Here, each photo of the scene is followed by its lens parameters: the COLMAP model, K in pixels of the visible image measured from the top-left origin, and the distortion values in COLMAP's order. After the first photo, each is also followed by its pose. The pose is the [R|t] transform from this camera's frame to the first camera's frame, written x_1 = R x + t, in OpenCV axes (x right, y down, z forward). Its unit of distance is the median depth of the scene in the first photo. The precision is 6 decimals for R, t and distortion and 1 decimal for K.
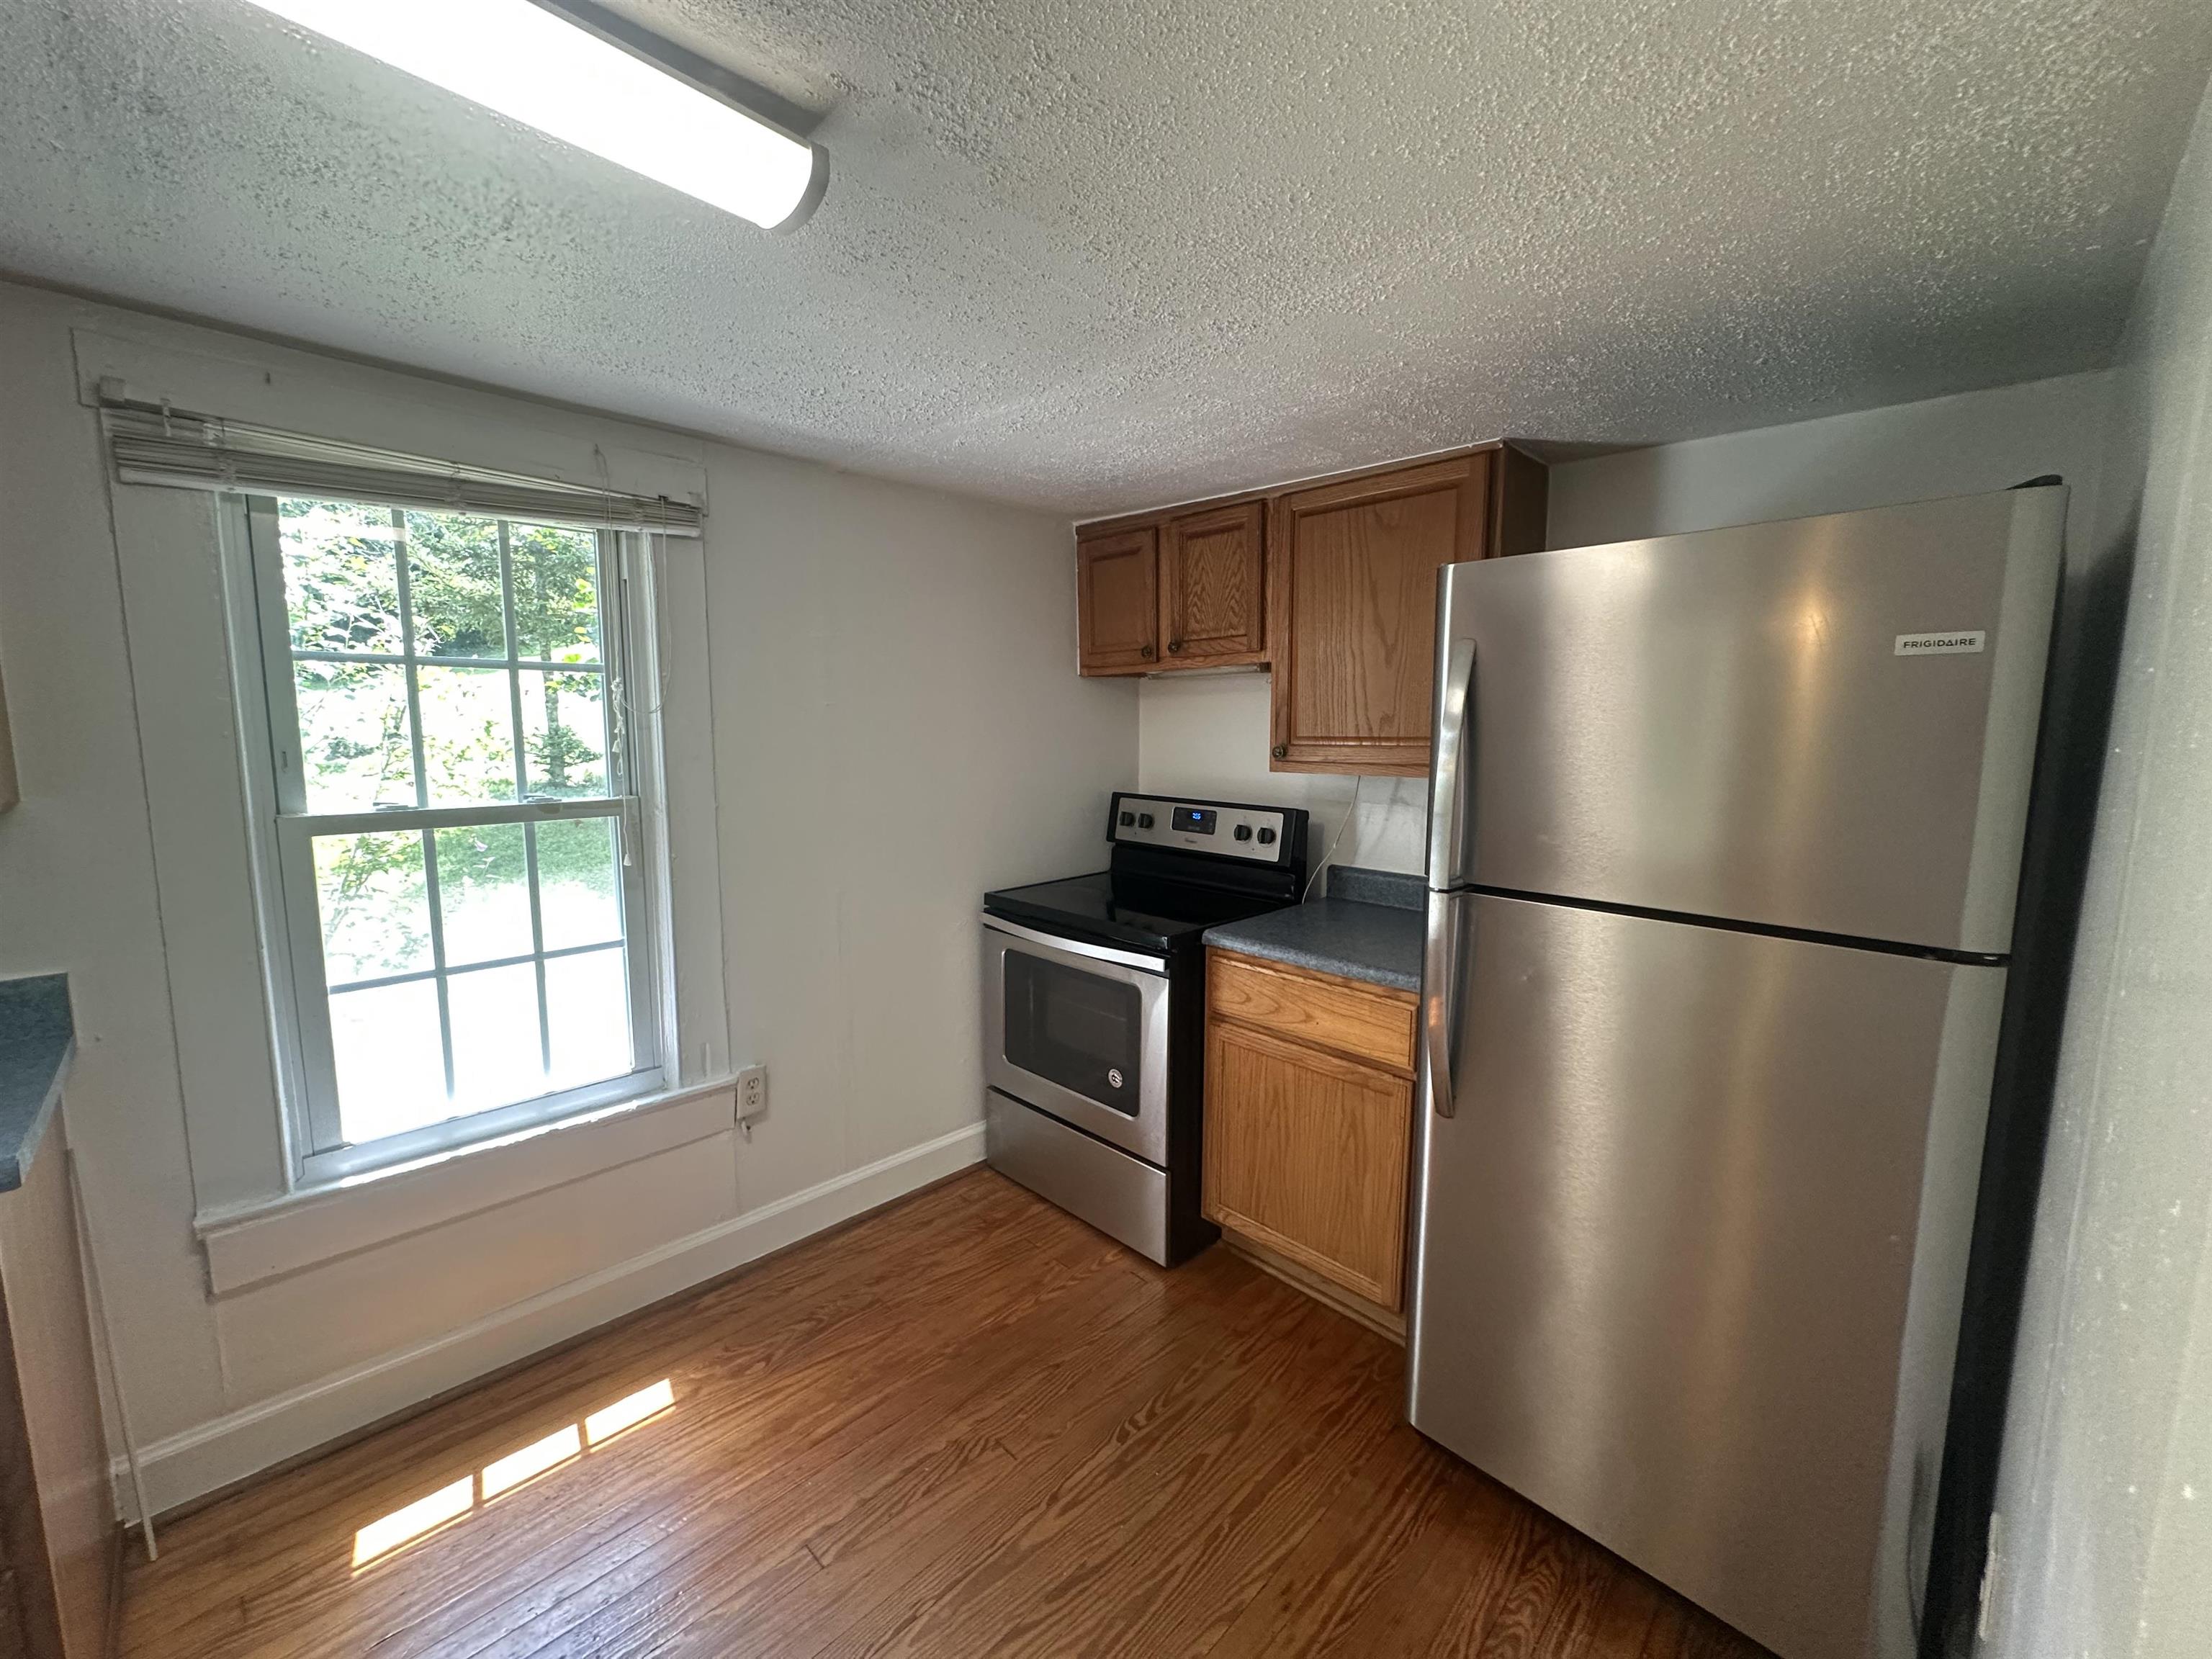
lens RADIAL K [[883.1, 0, 1107.5], [0, 883.1, 827.8], [0, 0, 1]] dist [-0.004701, 0.001505]
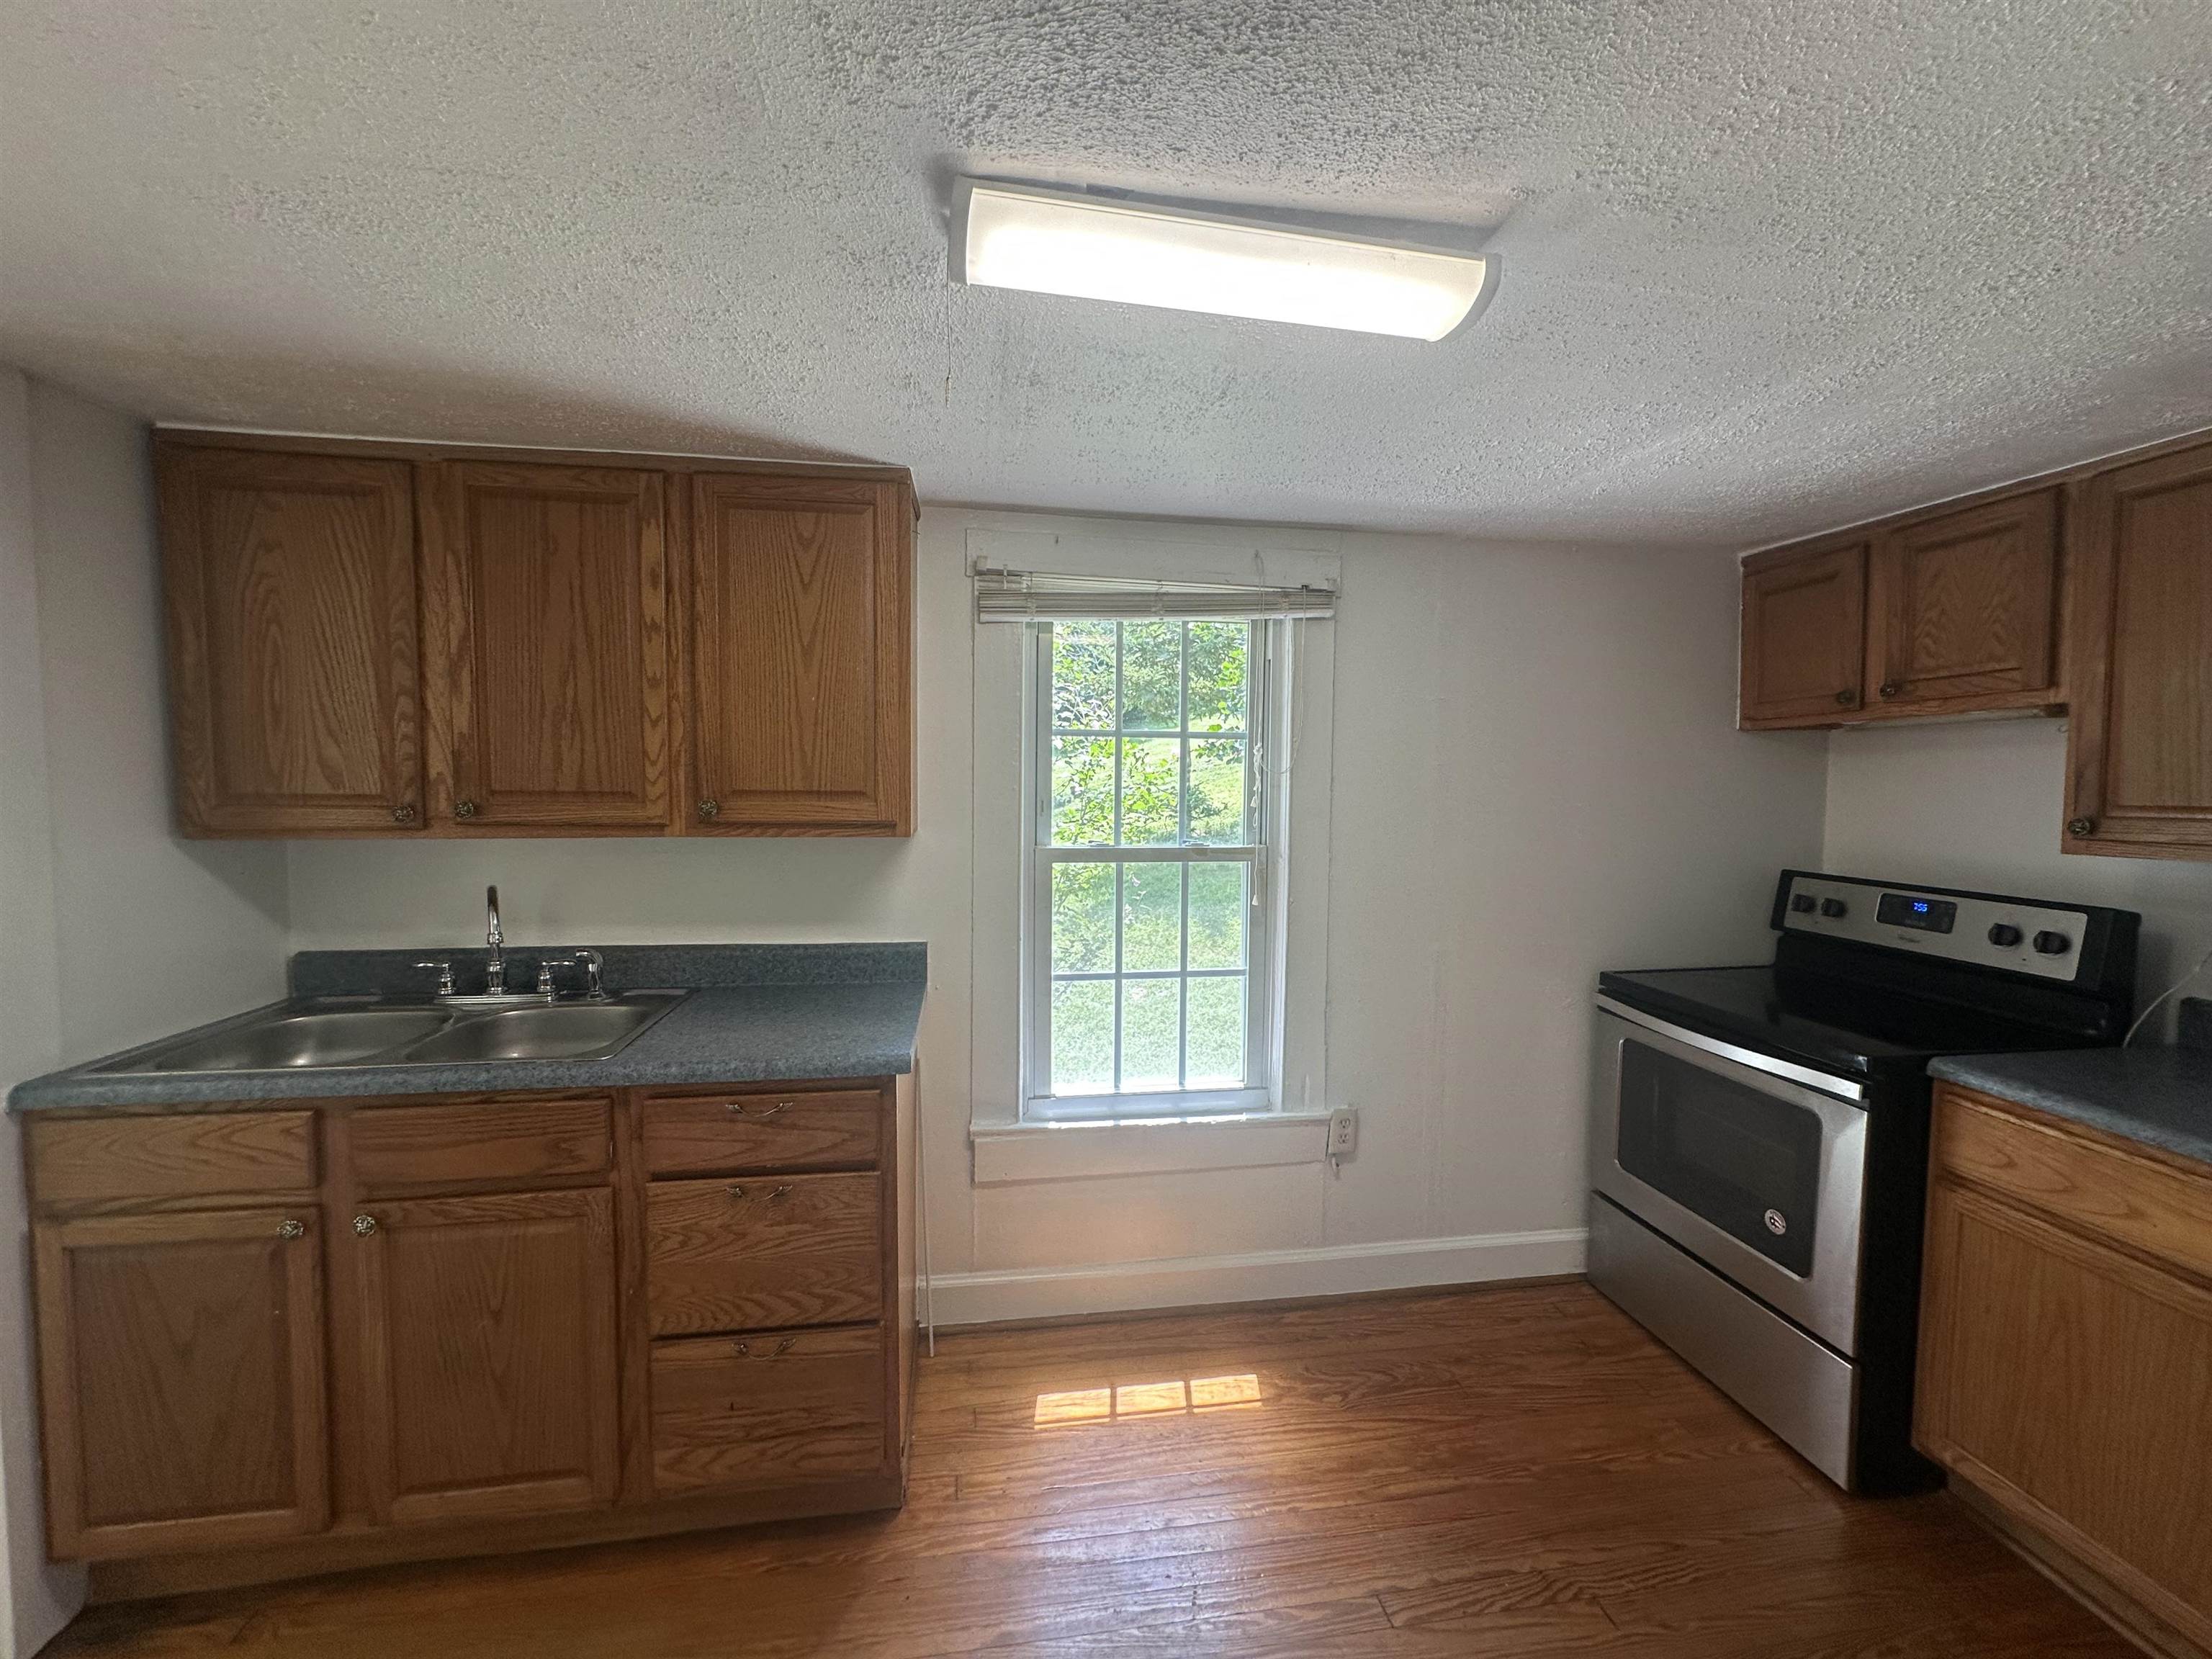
lens RADIAL K [[883.1, 0, 1107.1], [0, 883.1, 827.6], [0, 0, 1]] dist [-0.004701, 0.001505]
pose [[0.801921, 0.034949, -0.596406, -0.015354], [-0.076617, 0.996060, -0.044650, 0.008055], [0.592496, 0.081501, 0.801440, -0.044291]]
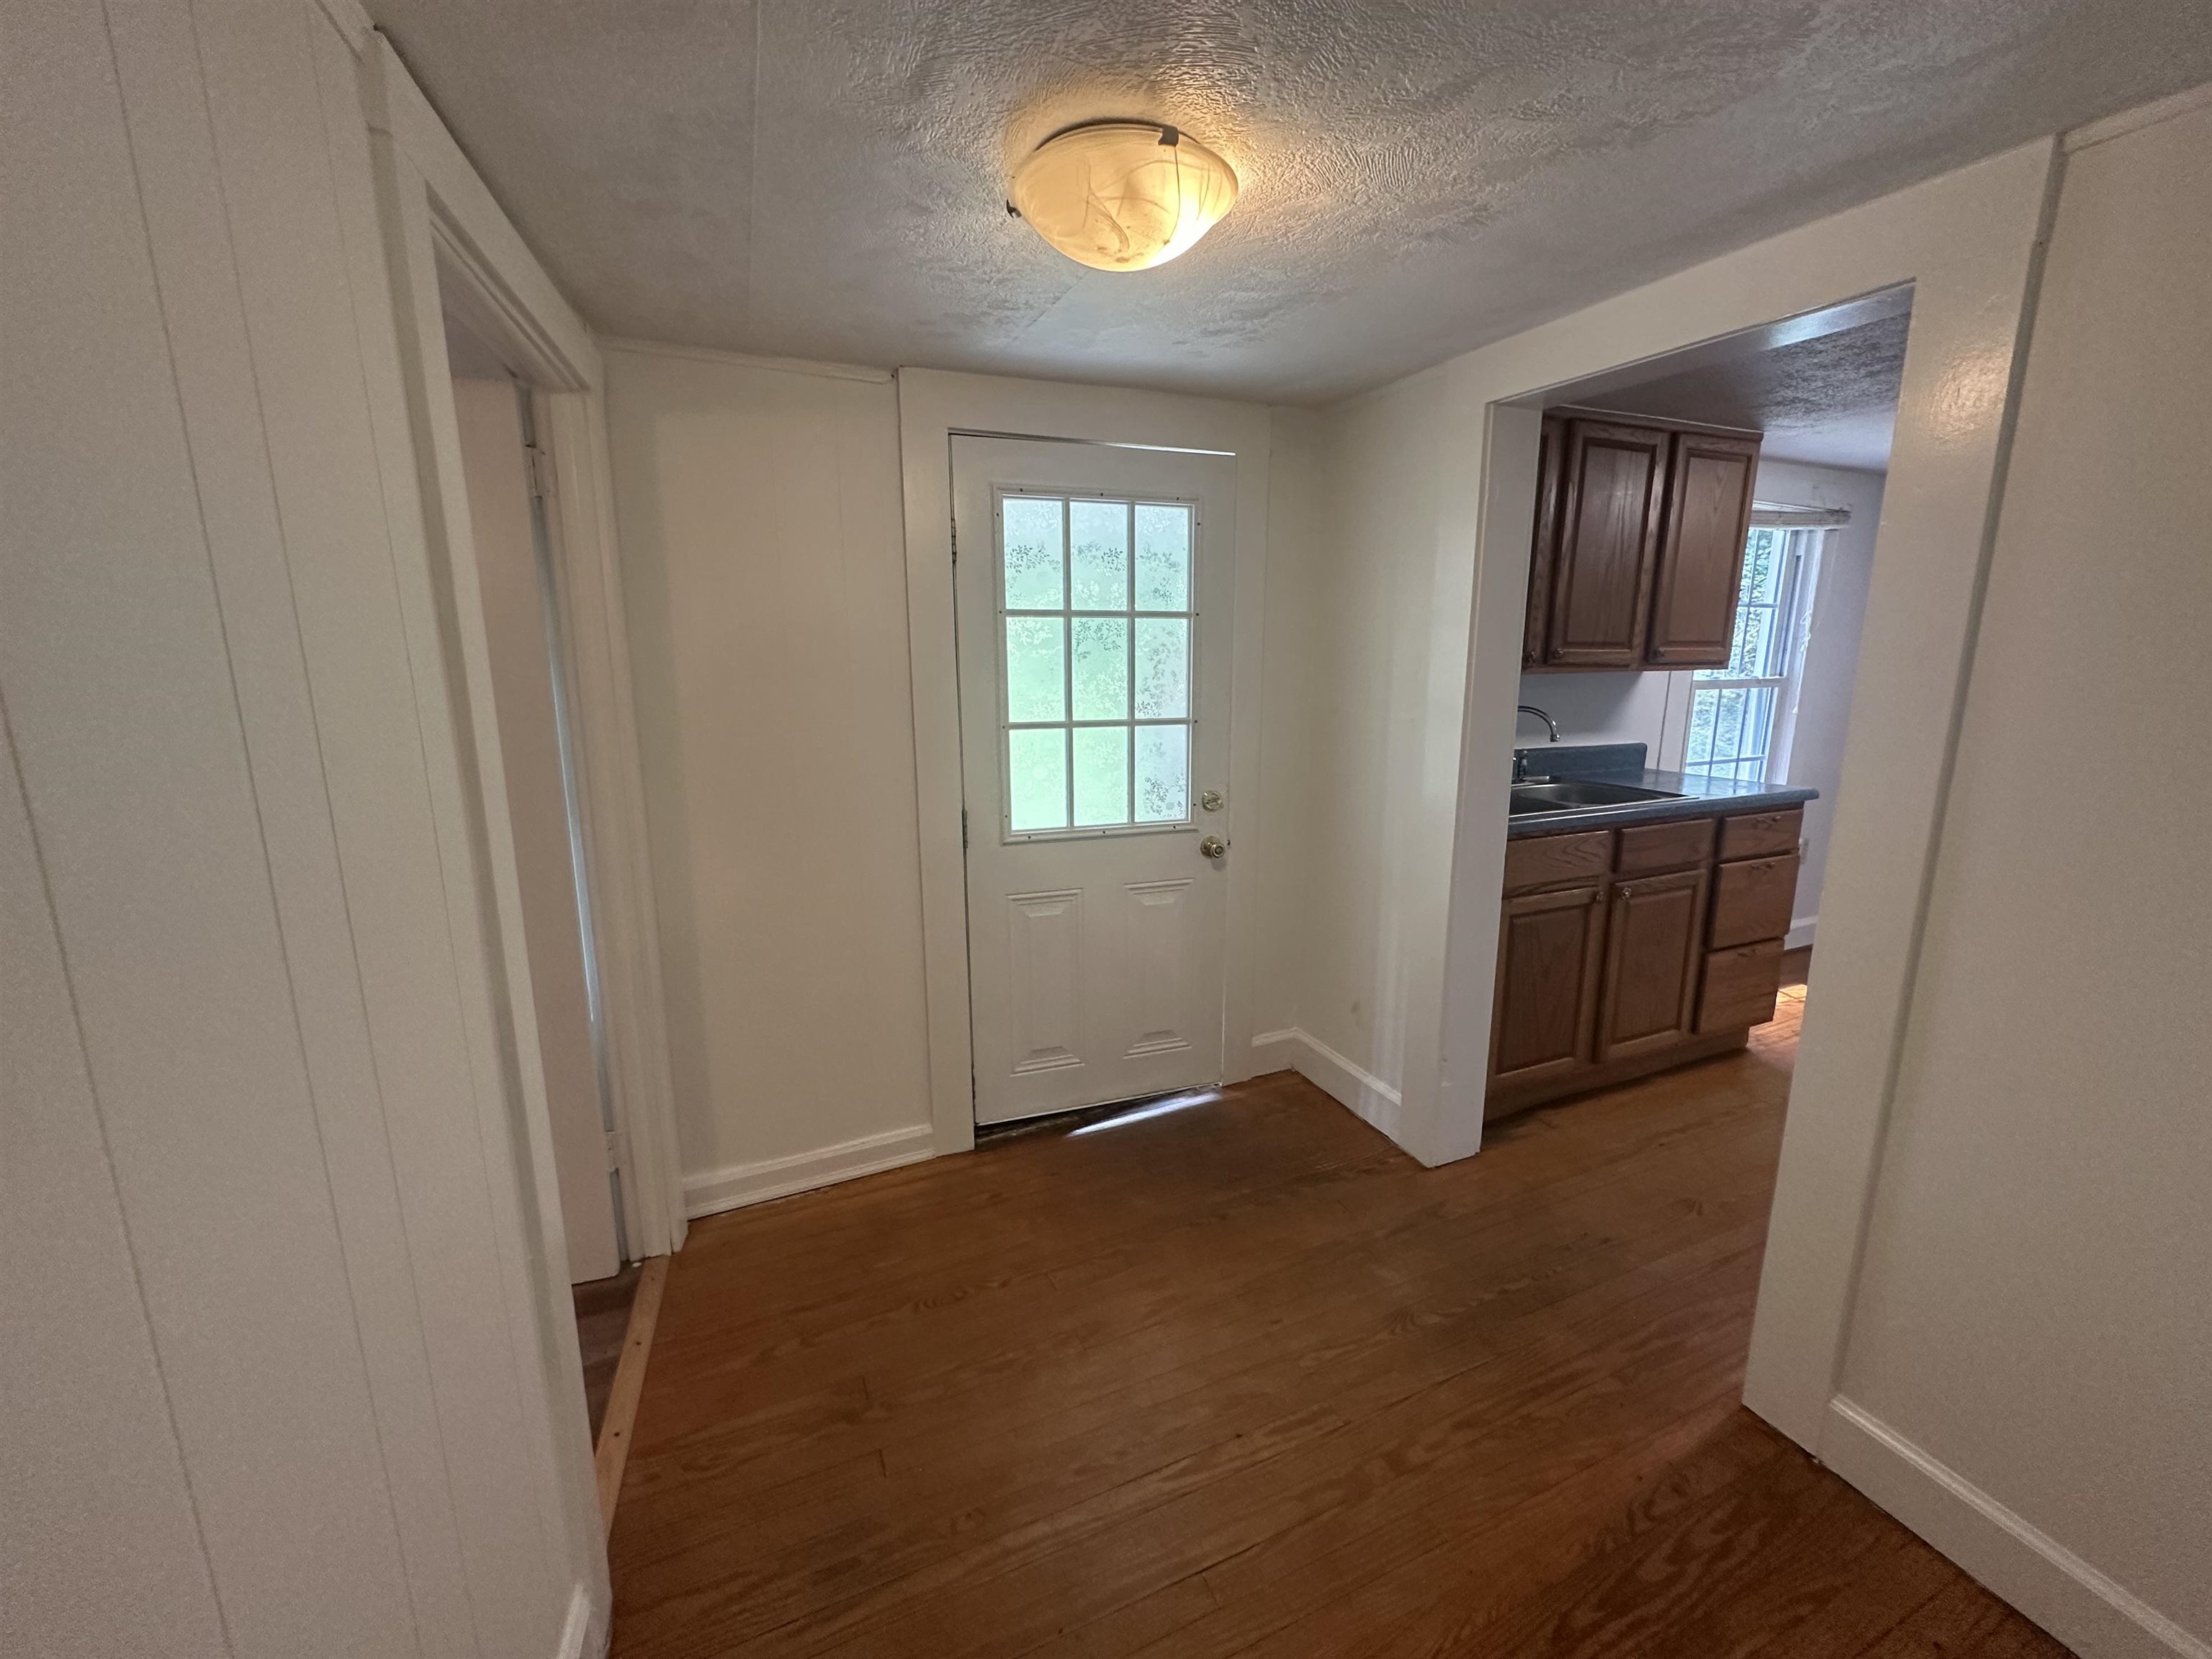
lens RADIAL K [[883.1, 0, 1117.9], [0, 883.1, 804.0], [0, 0, 1]] dist [-0.004701, 0.001505]
pose [[0.929108, 0.074036, -0.362322, -1.123576], [-0.048190, 0.995640, 0.079872, 0.149448], [0.366655, -0.056749, 0.928624, -1.203622]]
